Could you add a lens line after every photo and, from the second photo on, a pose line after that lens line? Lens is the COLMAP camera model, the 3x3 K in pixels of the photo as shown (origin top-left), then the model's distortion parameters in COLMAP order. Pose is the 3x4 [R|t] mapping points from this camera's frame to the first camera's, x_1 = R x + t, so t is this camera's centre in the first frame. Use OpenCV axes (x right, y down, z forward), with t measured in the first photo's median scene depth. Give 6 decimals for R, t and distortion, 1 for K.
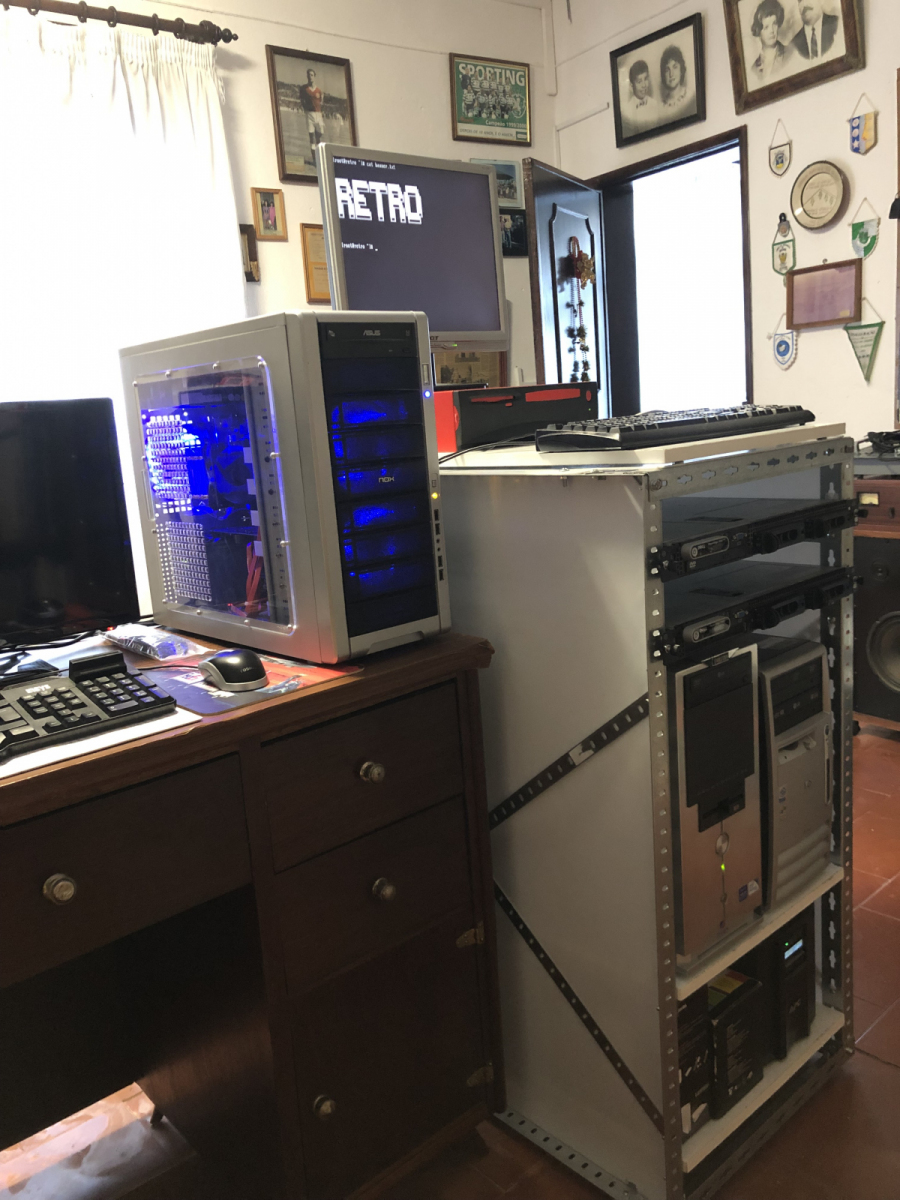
lens RADIAL K [[1006.3, 0, 446.9], [0, 1006.3, 577.7], [0, 0, 1]] dist [0.059707, -0.087586]
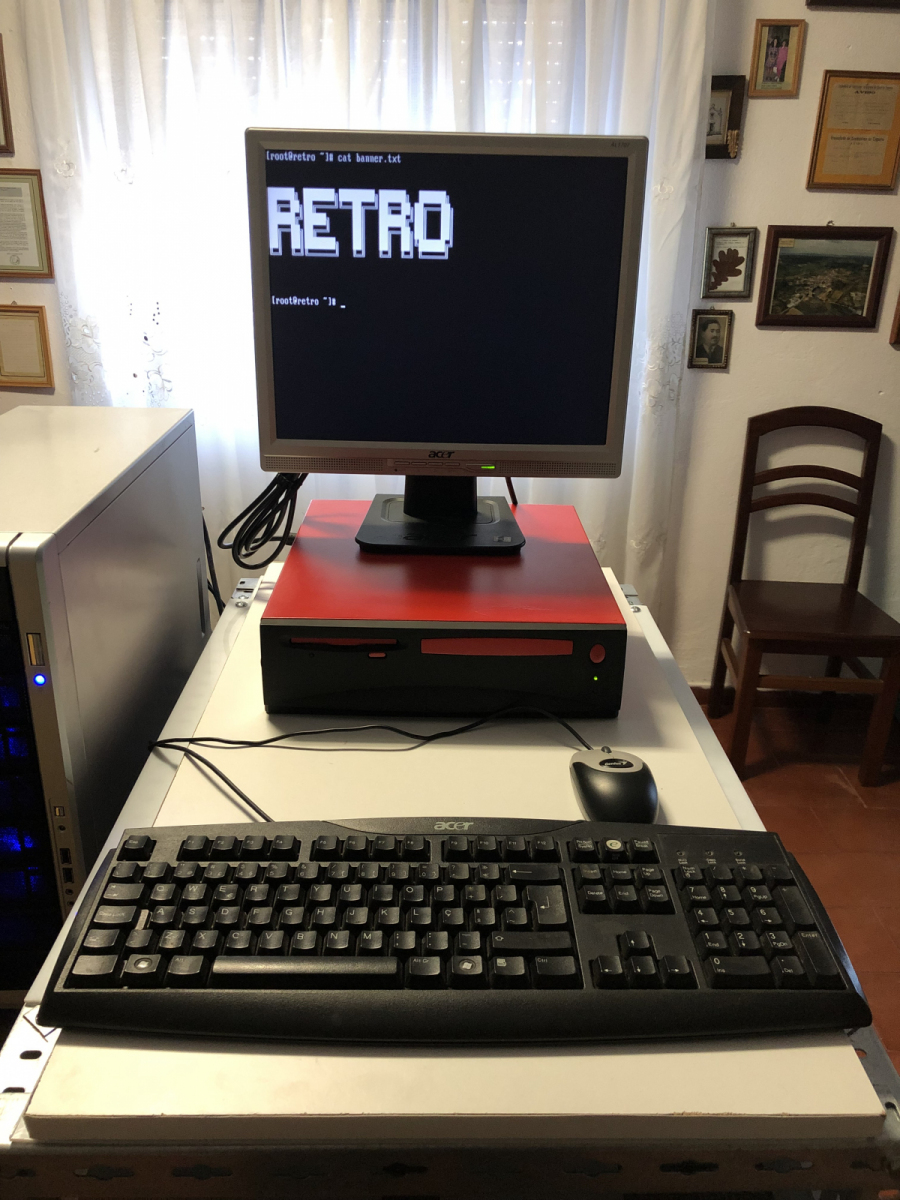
lens RADIAL K [[1006.3, 0, 446.9], [0, 1006.3, 577.7], [0, 0, 1]] dist [0.059707, -0.087586]
pose [[0.744983, 0.317390, -0.586739, 0.377383], [-0.184294, 0.943252, 0.276244, -0.349957], [0.641120, -0.097664, 0.761201, 0.571779]]
